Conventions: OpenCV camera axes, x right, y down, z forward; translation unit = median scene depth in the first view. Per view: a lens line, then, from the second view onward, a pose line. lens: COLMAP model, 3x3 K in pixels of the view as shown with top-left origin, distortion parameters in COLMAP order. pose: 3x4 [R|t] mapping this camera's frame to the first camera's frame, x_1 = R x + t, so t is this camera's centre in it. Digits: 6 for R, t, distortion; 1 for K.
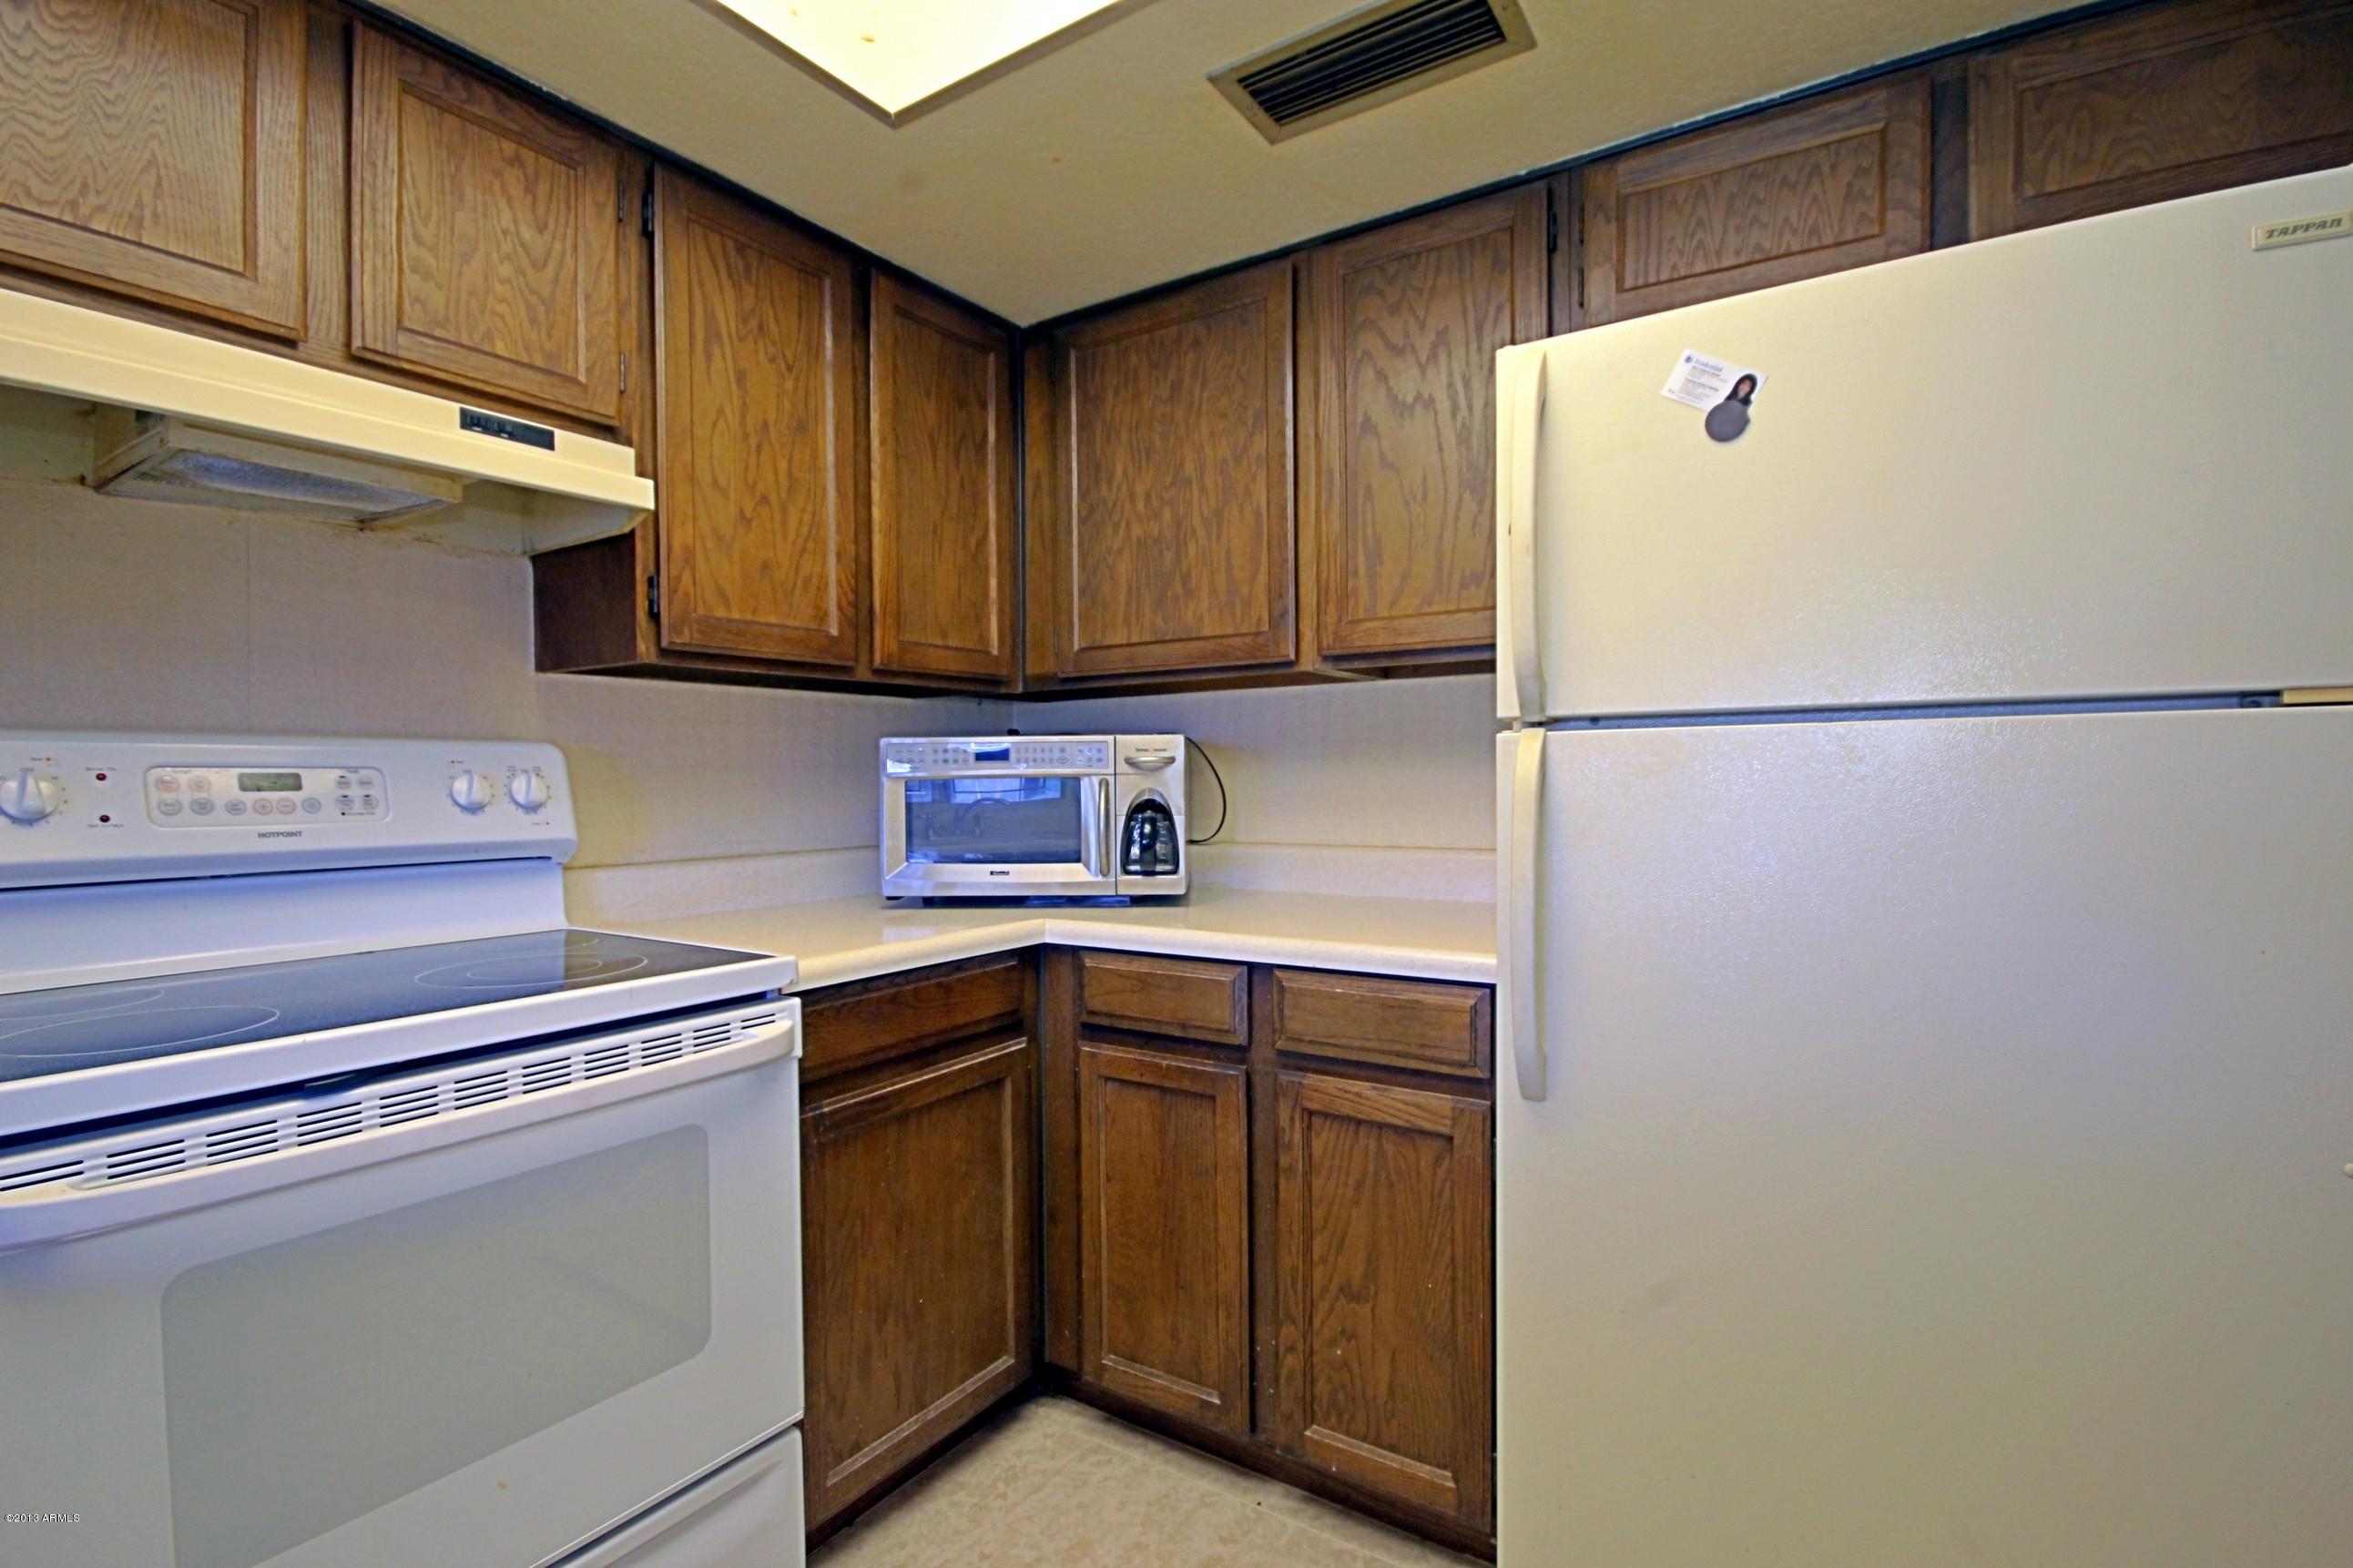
lens RADIAL K [[1098.0, 0, 1185.1], [0, 1098.0, 786.6], [0, 0, 1]] dist [0.018947, -0.013765]
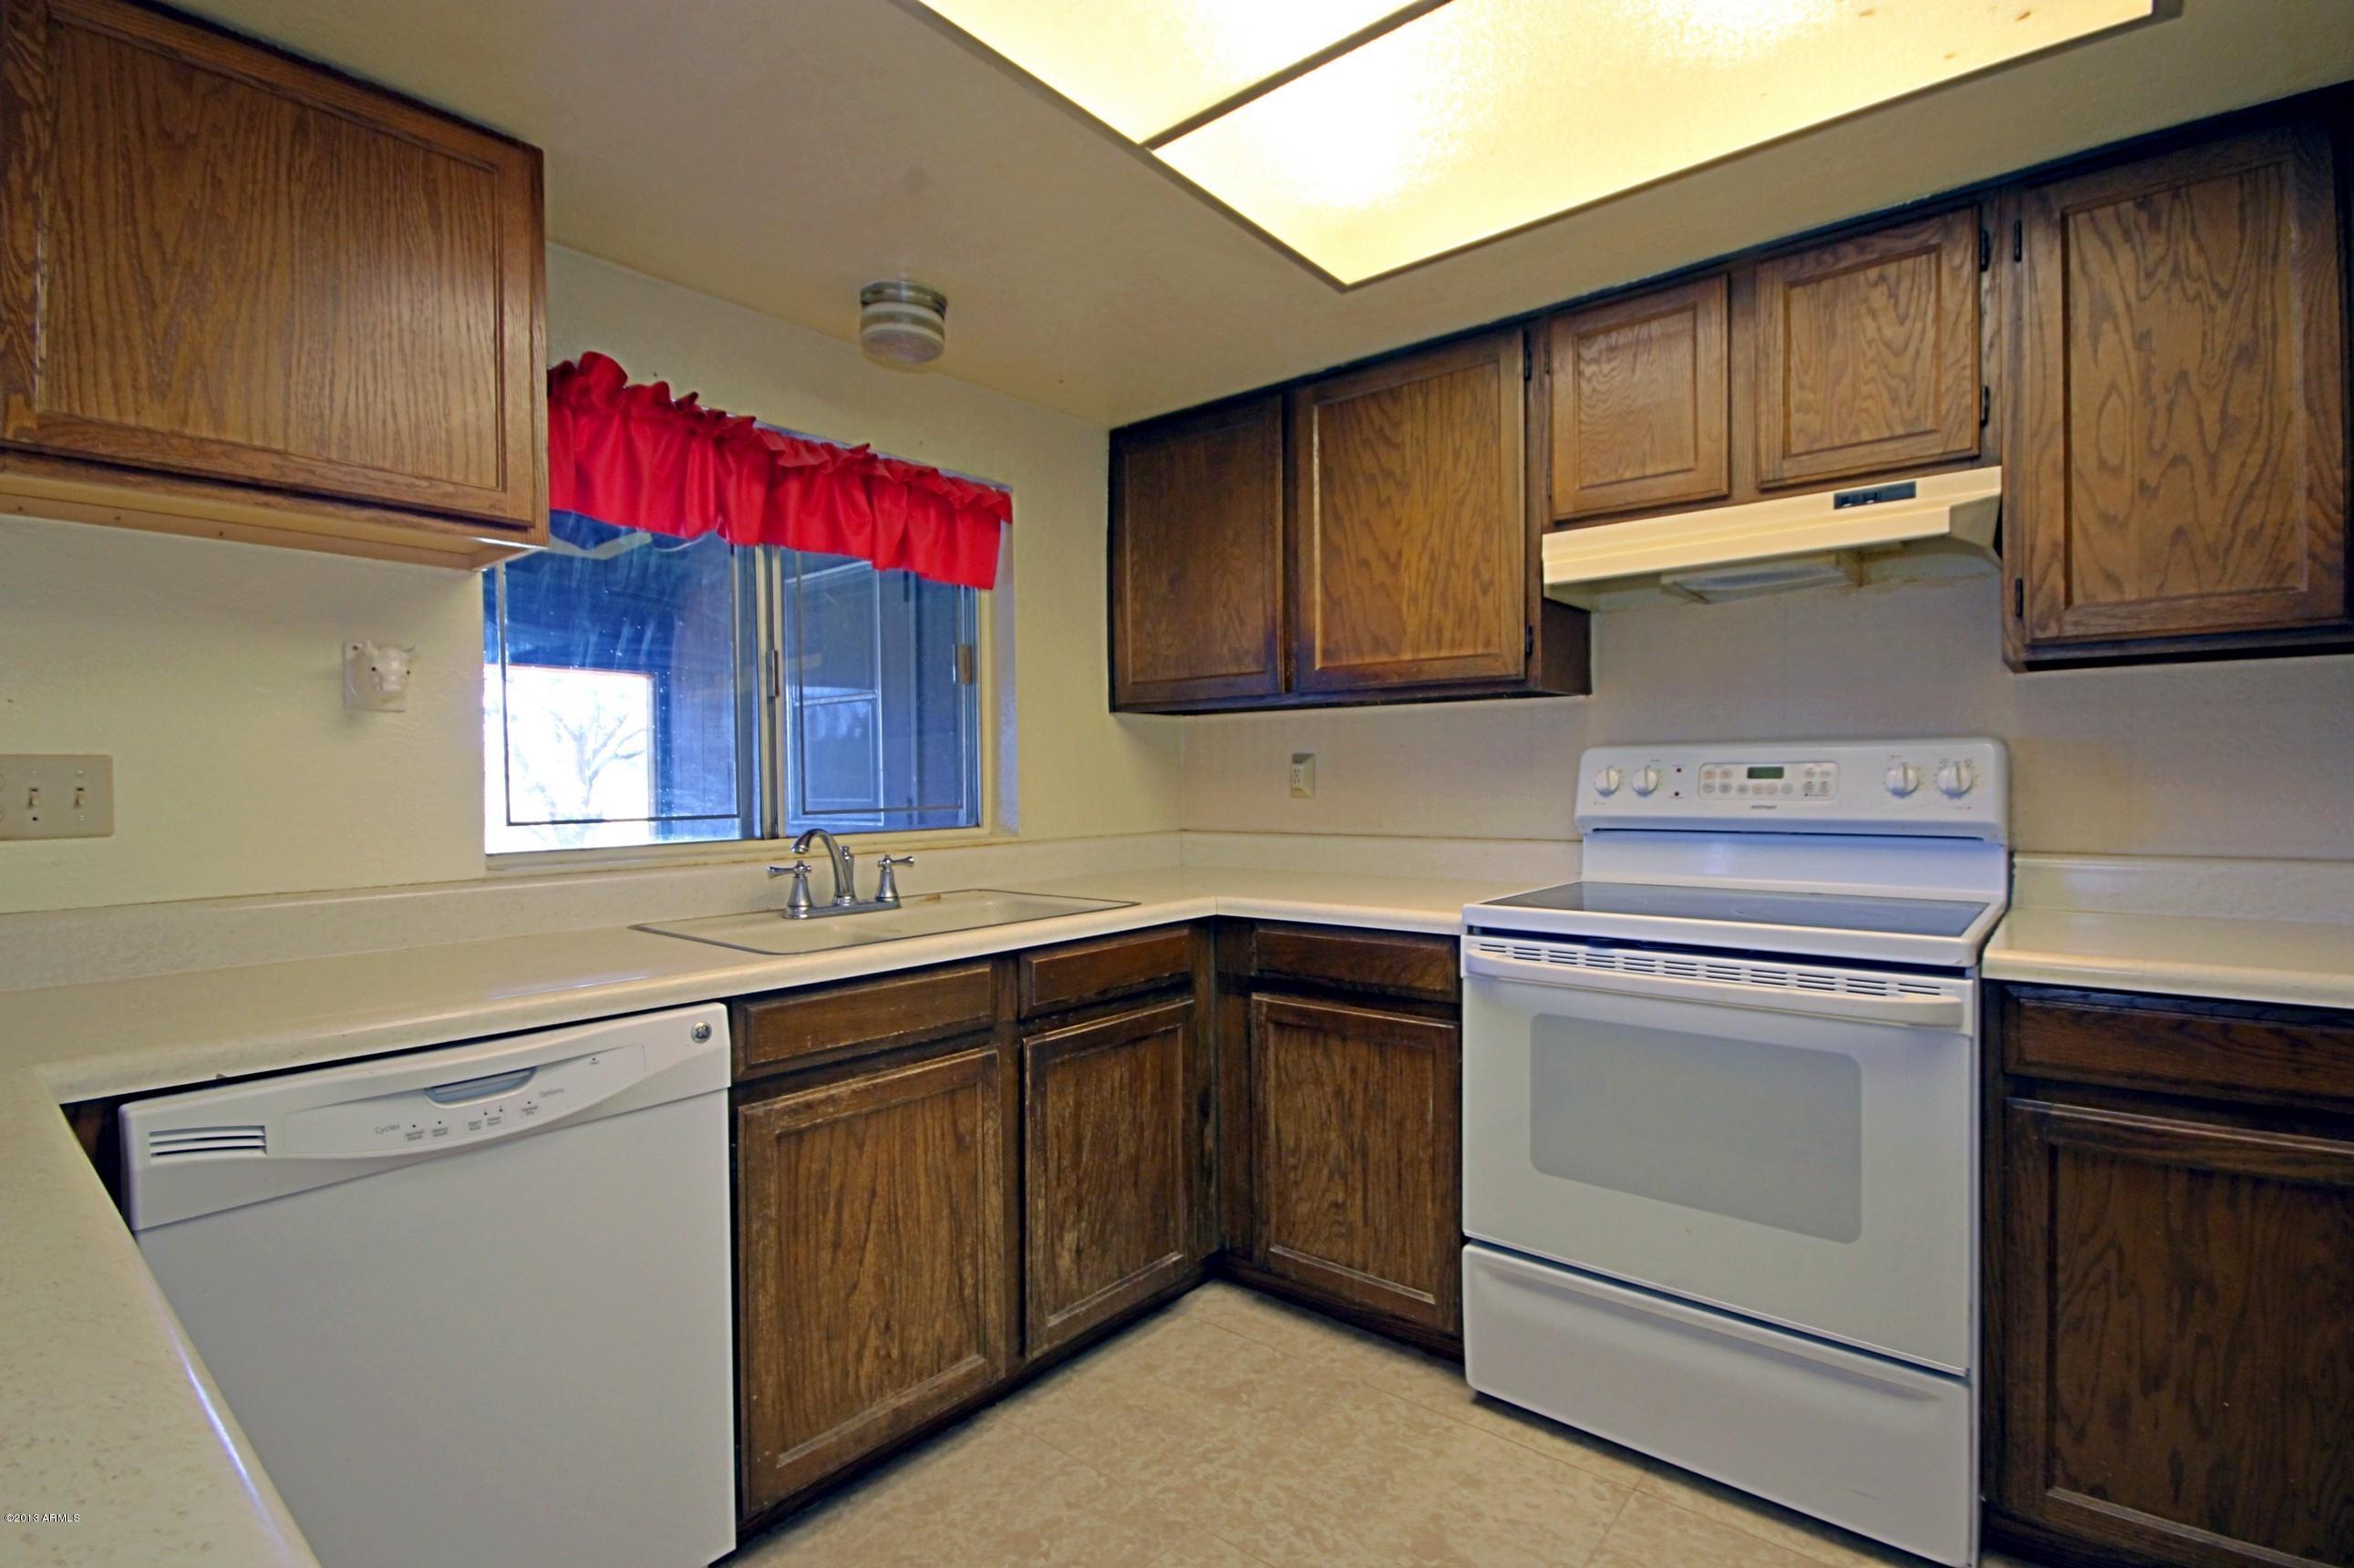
lens RADIAL K [[1098.5, 0, 1185.6], [0, 1098.5, 786.6], [0, 0, 1]] dist [0.018947, -0.013765]
pose [[-0.114164, 0.018260, -0.993294, 0.640962], [0.003747, 0.999832, 0.017950, -0.012421], [0.993455, -0.001672, -0.114213, 0.306953]]
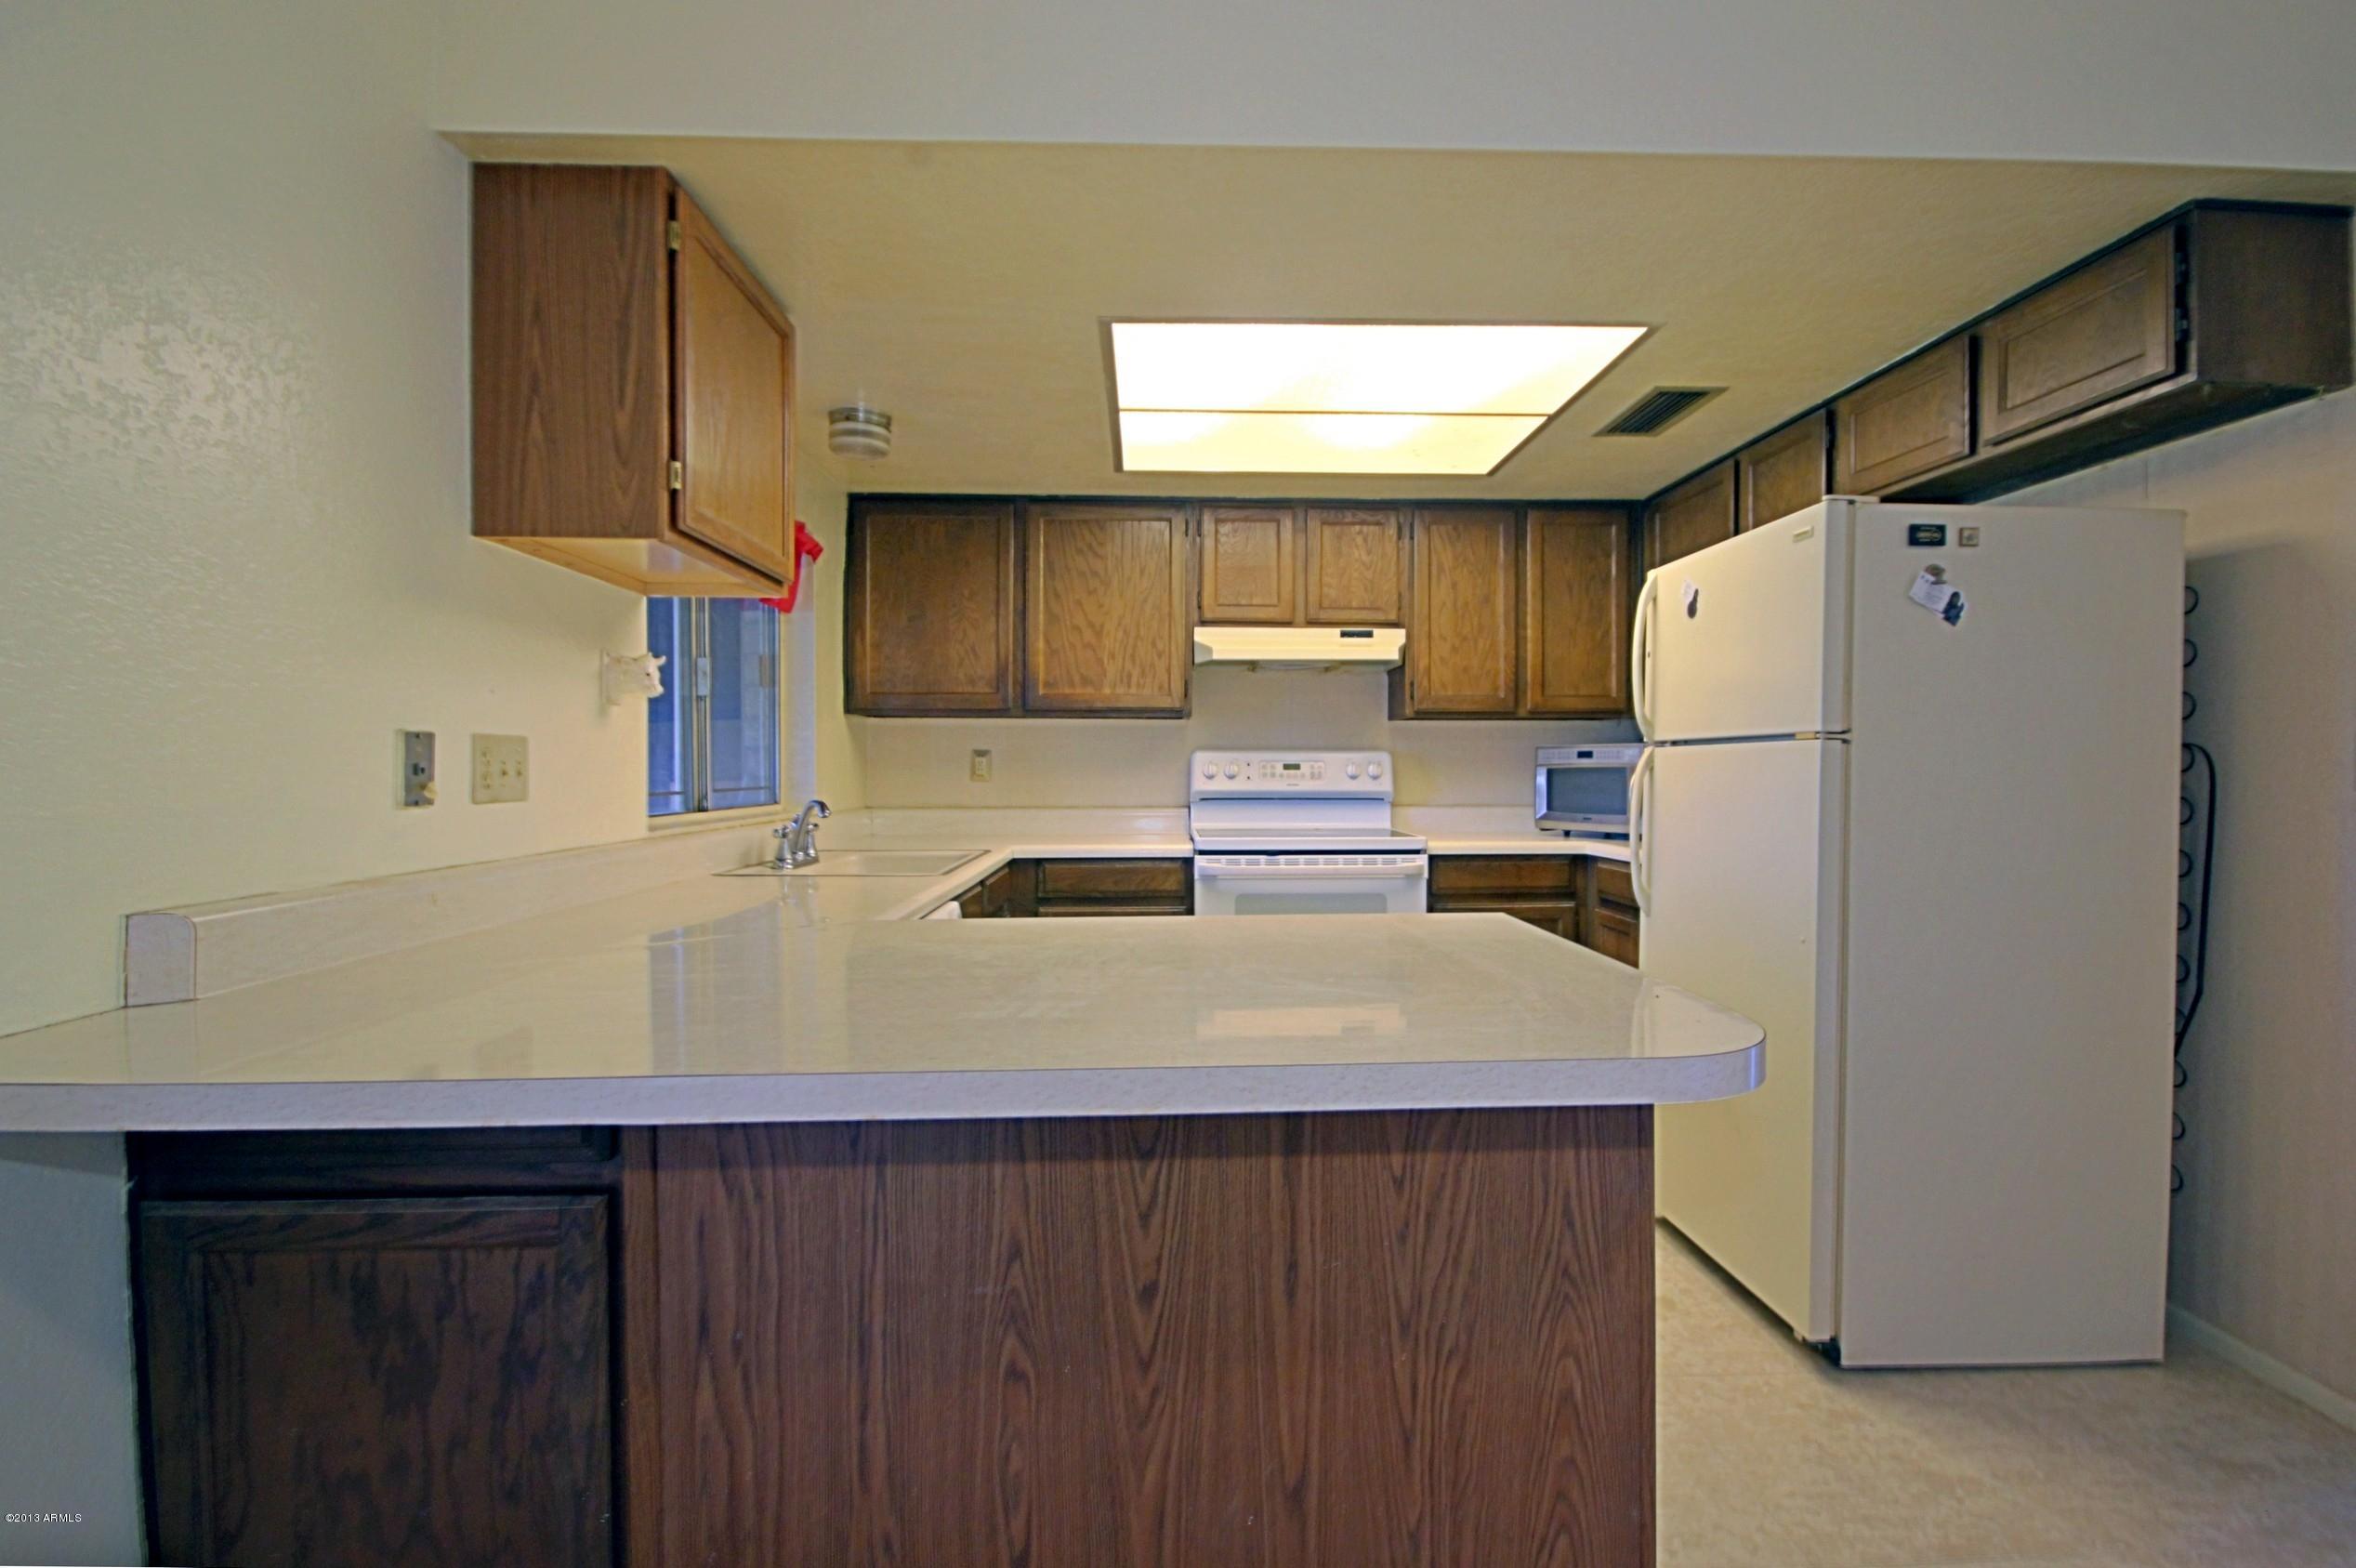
lens RADIAL K [[1099.5, 0, 1186.6], [0, 1099.5, 786.6], [0, 0, 1]] dist [0.018947, -0.013765]
pose [[0.570038, 0.021946, -0.821325, 1.141025], [-0.011226, 0.999758, 0.018922, -0.002839], [0.821542, -0.001566, 0.570146, -0.719670]]
